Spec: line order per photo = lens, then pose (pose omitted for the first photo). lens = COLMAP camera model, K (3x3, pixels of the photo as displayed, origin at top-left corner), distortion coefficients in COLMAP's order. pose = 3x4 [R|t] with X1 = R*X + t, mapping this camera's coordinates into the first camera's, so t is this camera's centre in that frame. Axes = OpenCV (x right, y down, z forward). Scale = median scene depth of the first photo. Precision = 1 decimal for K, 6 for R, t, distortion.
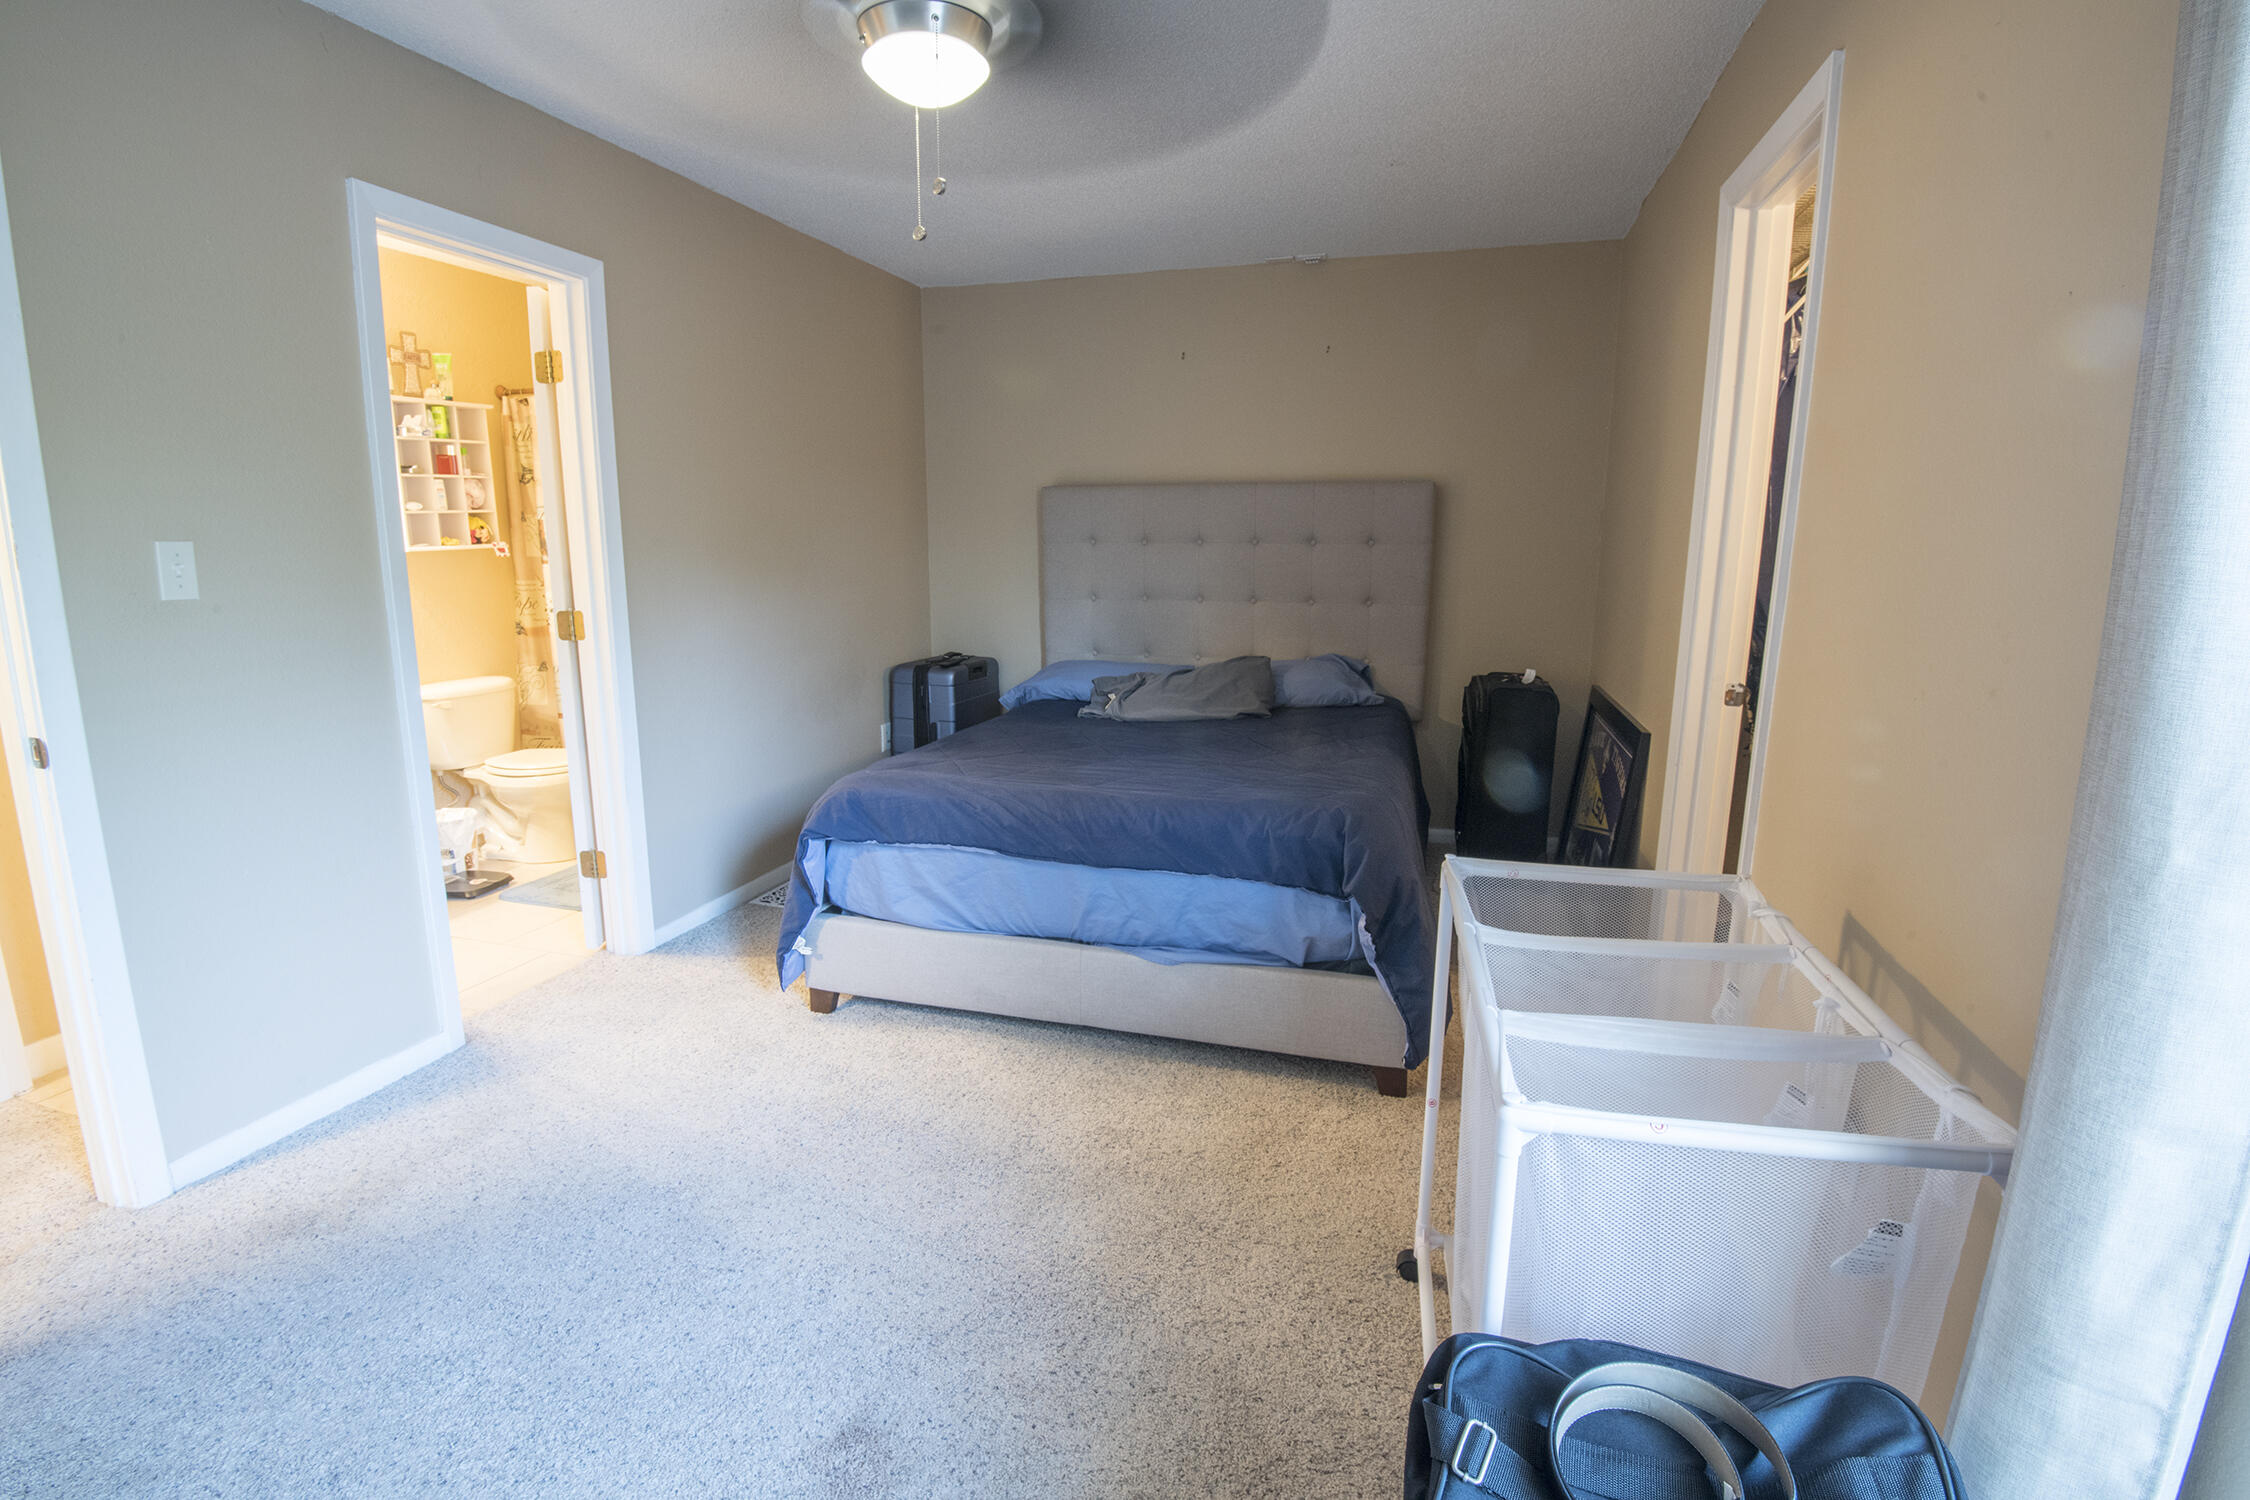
lens RADIAL K [[1037.8, 0, 1132.5], [0, 1037.8, 734.8], [0, 0, 1]] dist [-0.004271, -0.024361]
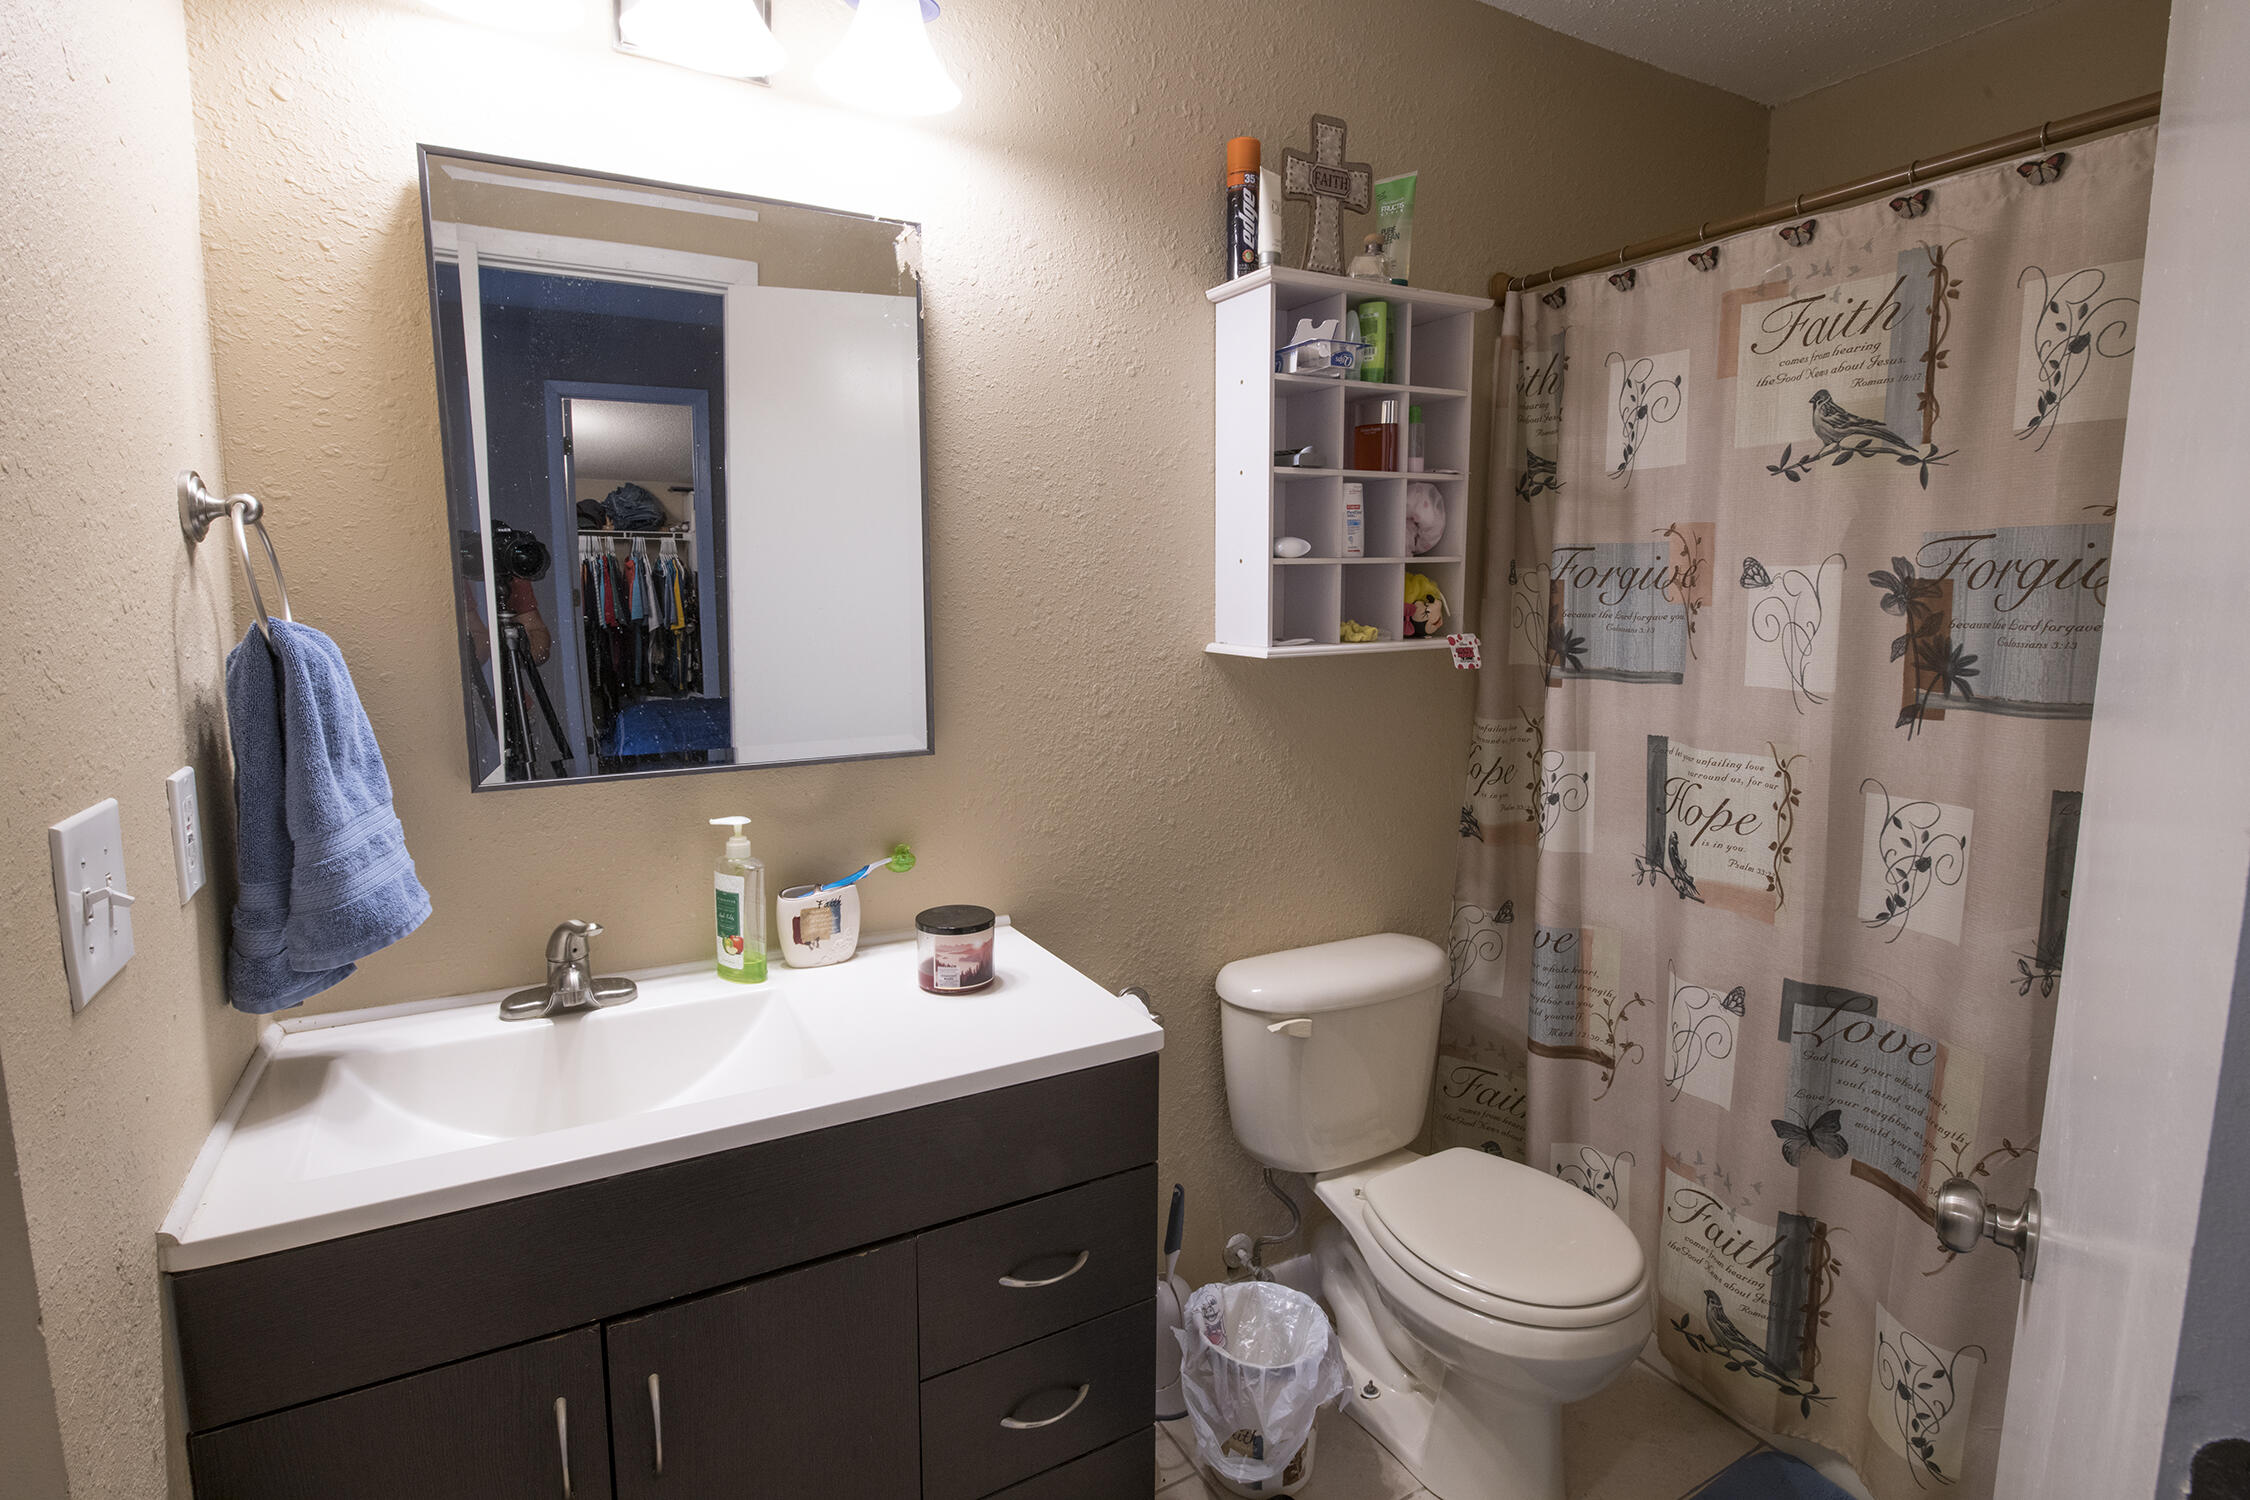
lens RADIAL K [[1130.5, 0, 1125.0], [0, 1130.5, 750.0], [0, 0, 1]] dist [-0.014456, -0.000403]
pose [[0.716625, 0.090577, -0.691553, -0.408208], [-0.131538, 0.991290, -0.006472, -0.124442], [0.684943, 0.095603, 0.722297, 0.606771]]
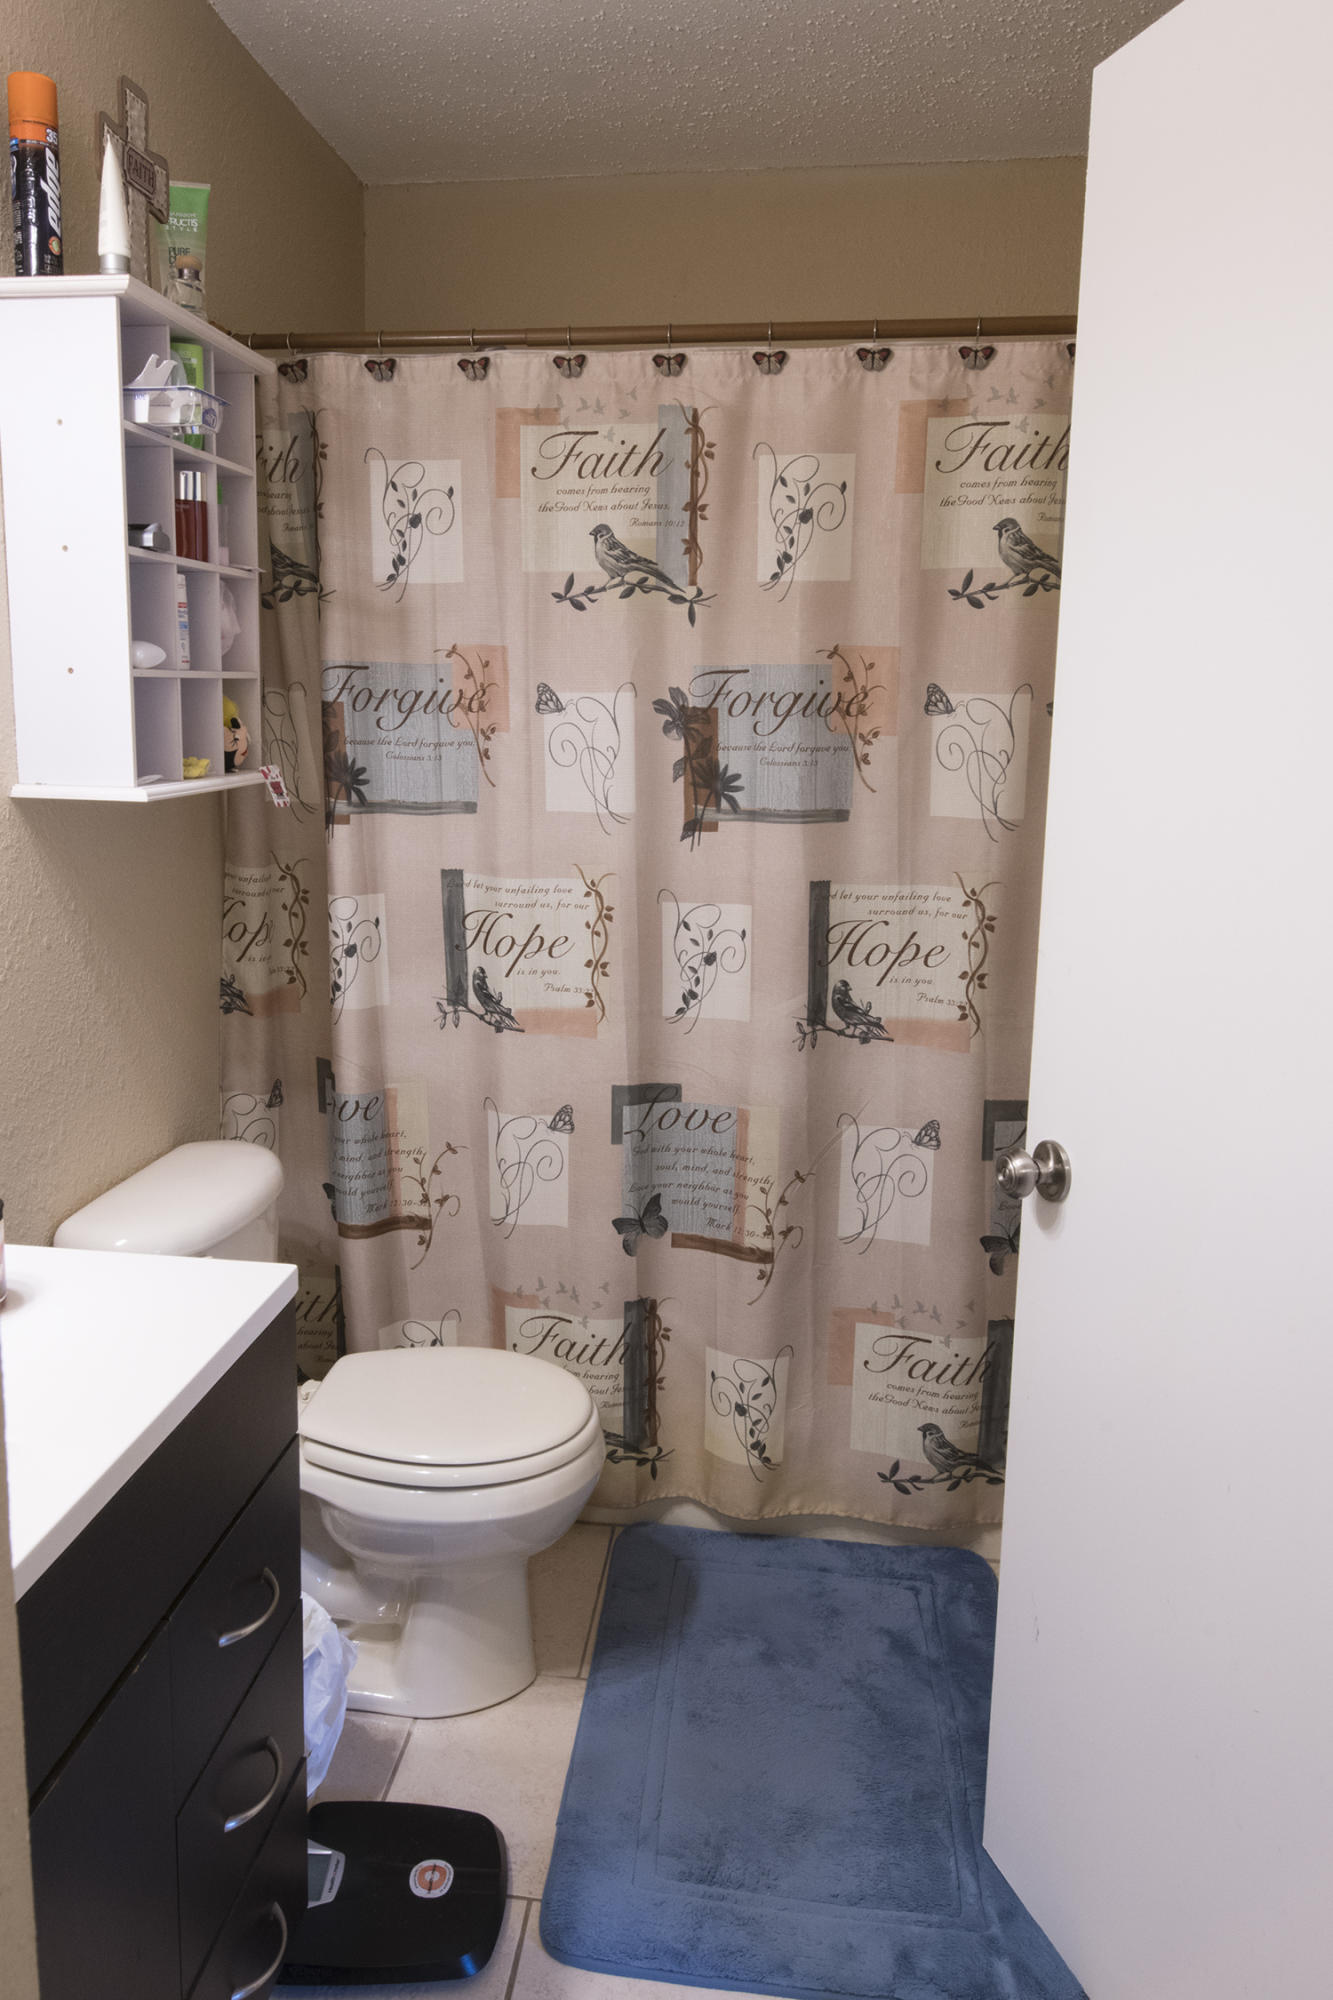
lens RADIAL K [[1471.9, 0, 661.7], [0, 1471.9, 1008.4], [0, 0, 1]] dist [-0.003777, -0.001771]
pose [[0.986899, -0.027100, 0.159044, -0.585962], [0.027427, 0.999624, 0.000134, -0.105250], [-0.158988, 0.004230, 0.987271, 0.508067]]
